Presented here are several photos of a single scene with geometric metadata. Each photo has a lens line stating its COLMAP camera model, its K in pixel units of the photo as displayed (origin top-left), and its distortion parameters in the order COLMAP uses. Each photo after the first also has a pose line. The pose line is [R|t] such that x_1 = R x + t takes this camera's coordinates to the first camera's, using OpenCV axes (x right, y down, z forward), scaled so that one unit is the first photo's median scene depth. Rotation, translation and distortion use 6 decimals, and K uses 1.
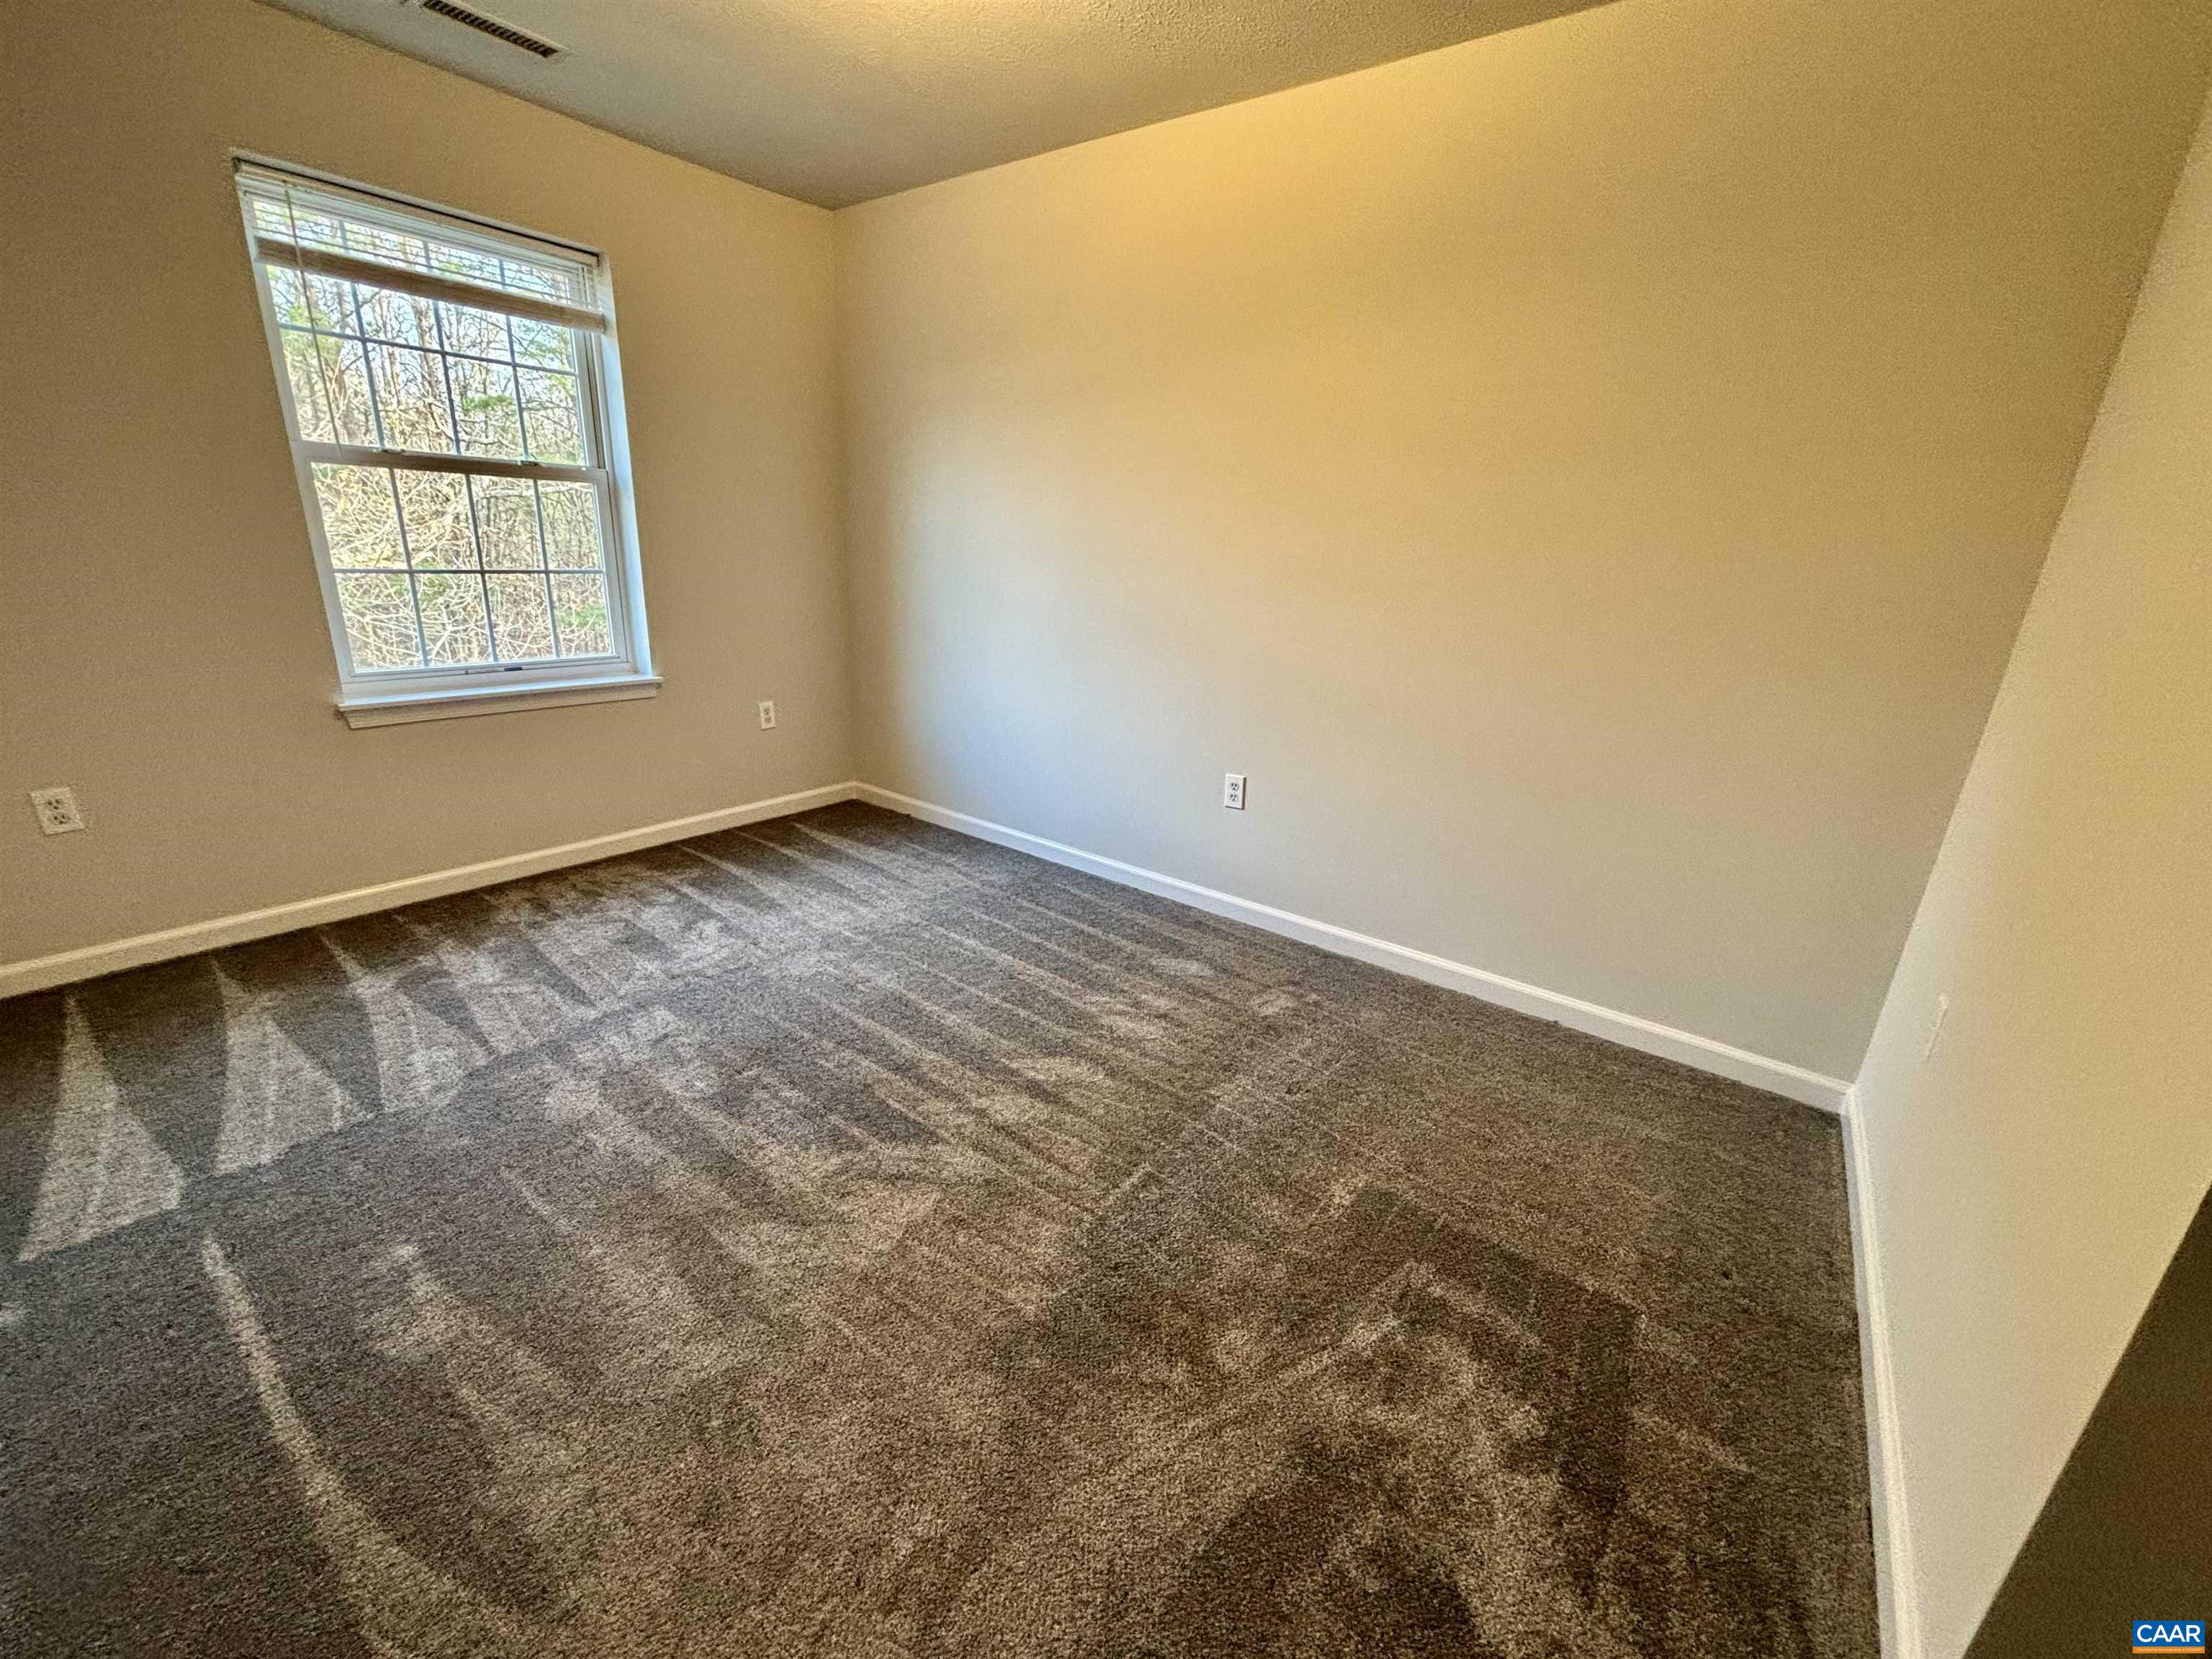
lens RADIAL K [[892.8, 0, 1106.0], [0, 892.8, 829.5], [0, 0, 1]] dist [-0.001030, -0.000107]
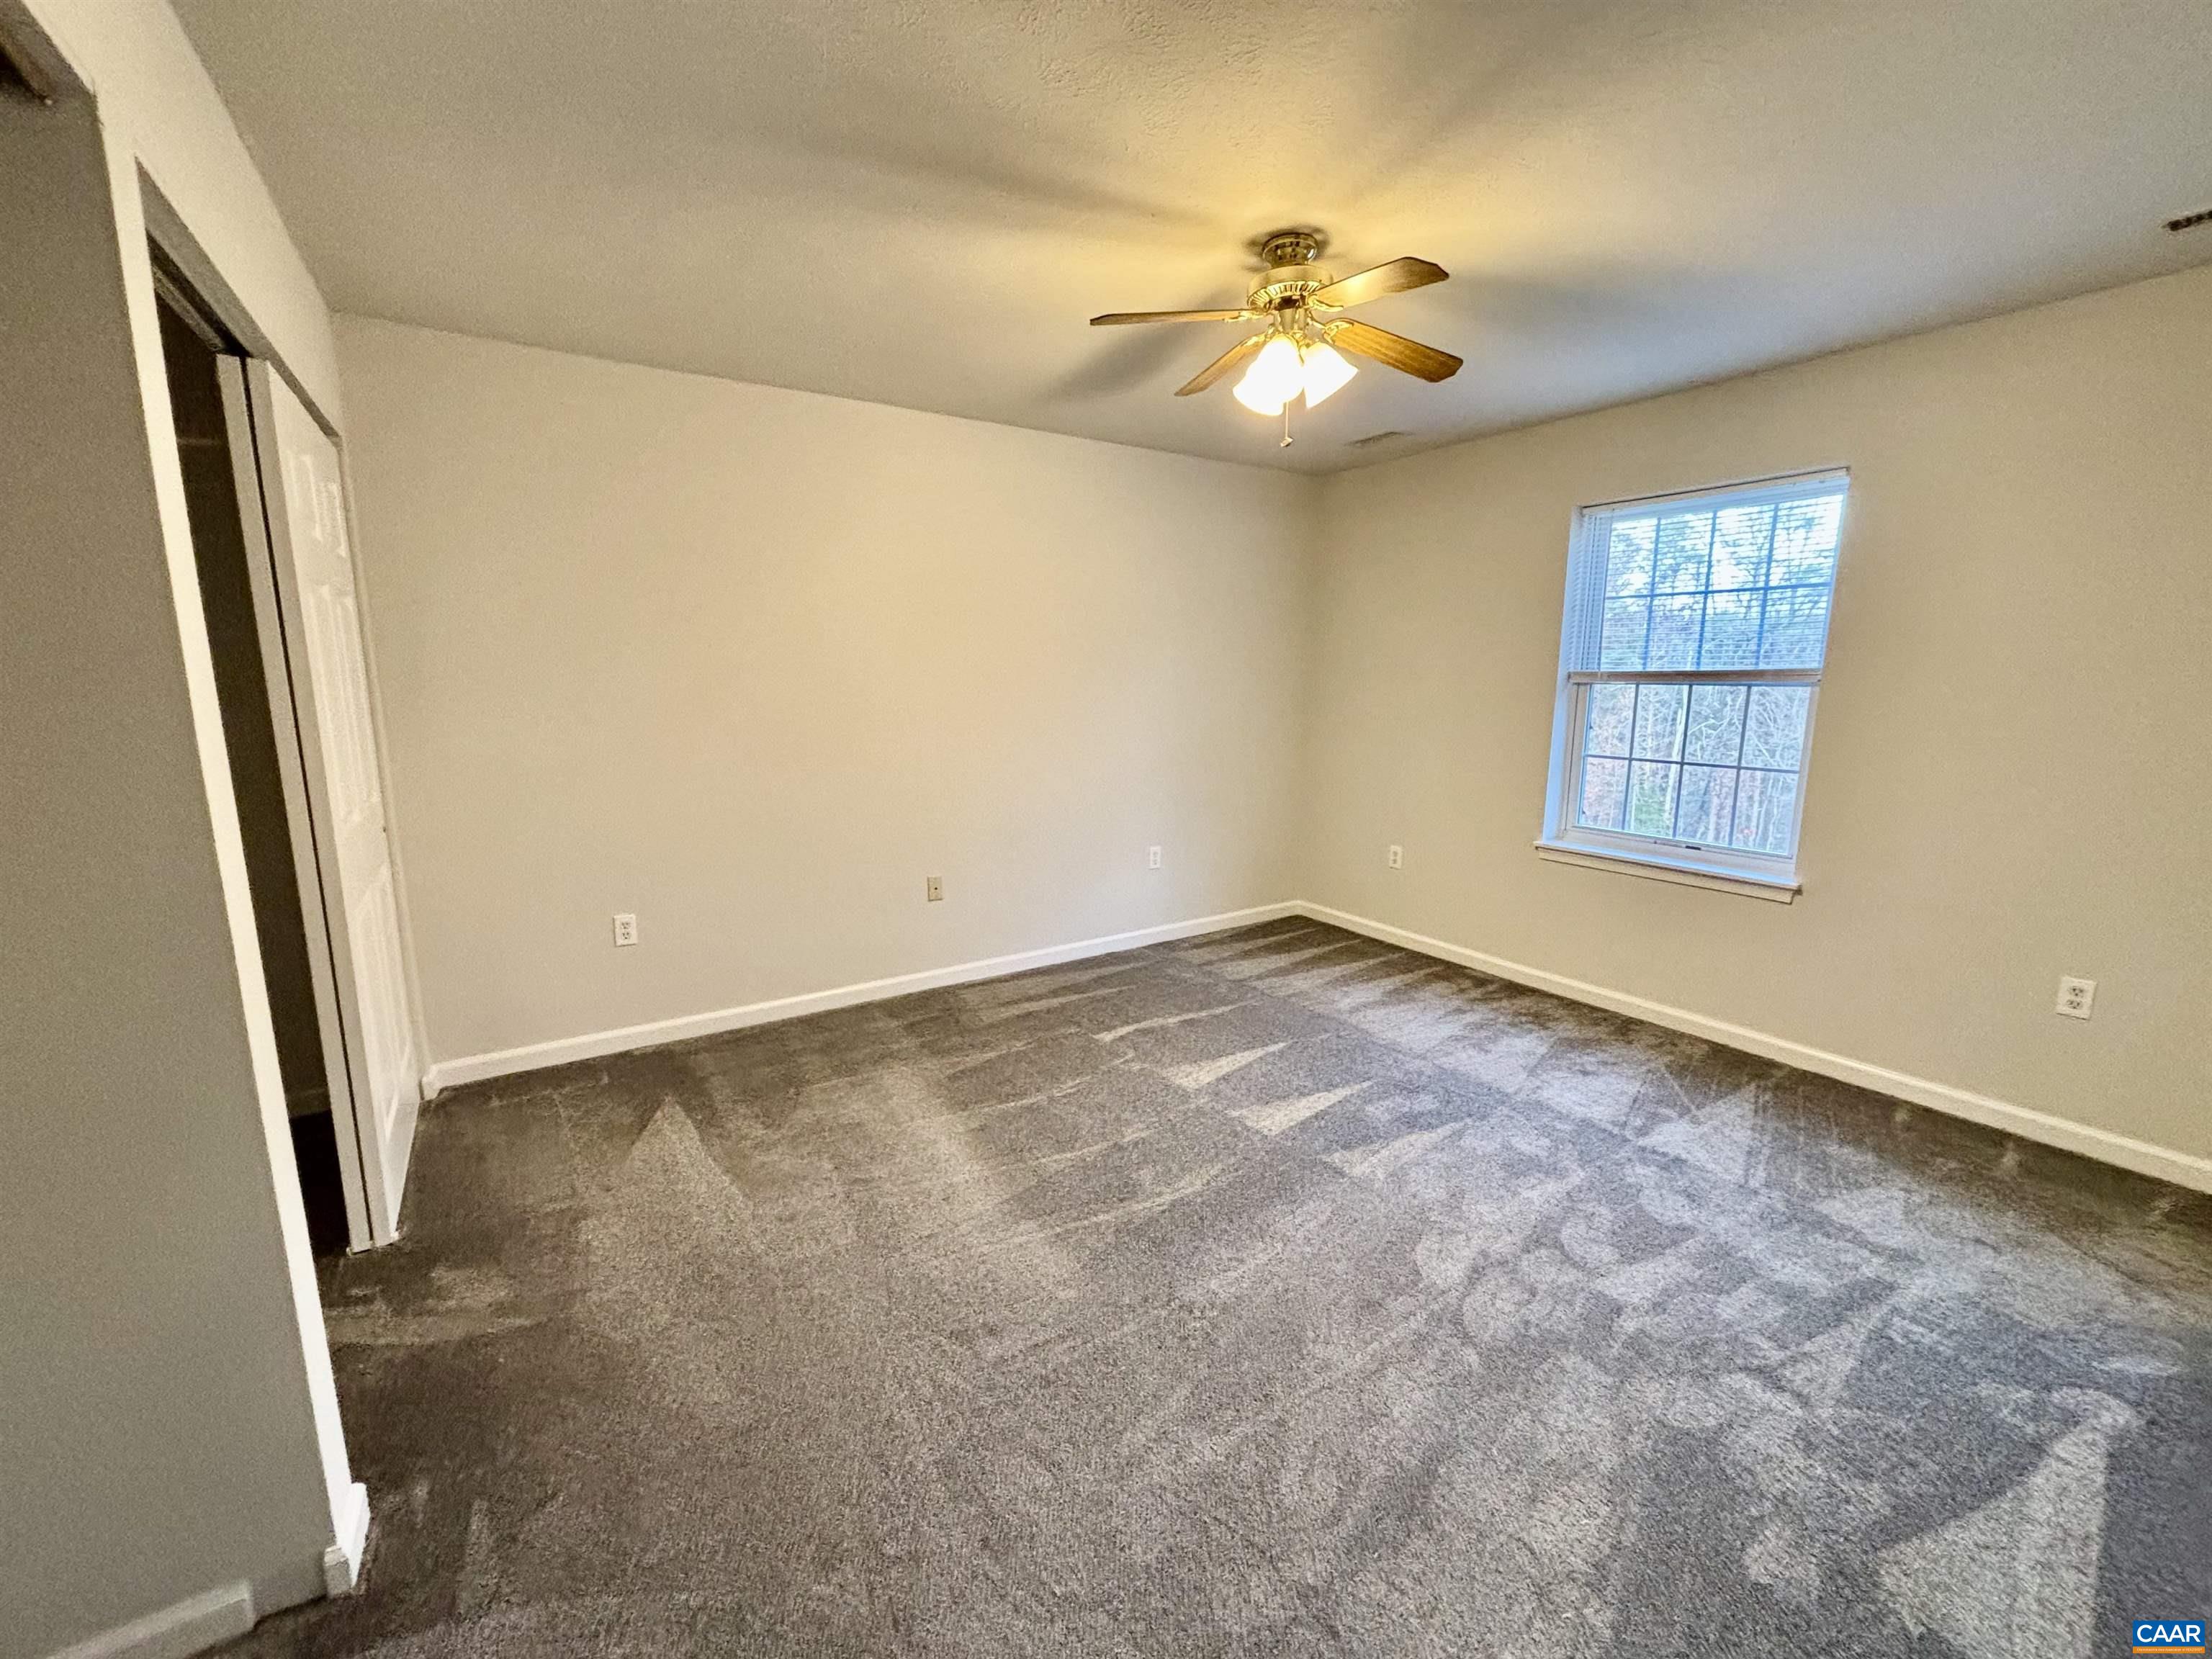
lens RADIAL K [[882.7, 0, 1106.0], [0, 882.7, 829.5], [0, 0, 1]] dist [0.000182, -0.000004]
pose [[-0.326461, 0.106110, -0.939236, 0.584433], [-0.316904, 0.923878, 0.214525, -0.193760], [0.890503, 0.367681, -0.267984, 0.596847]]
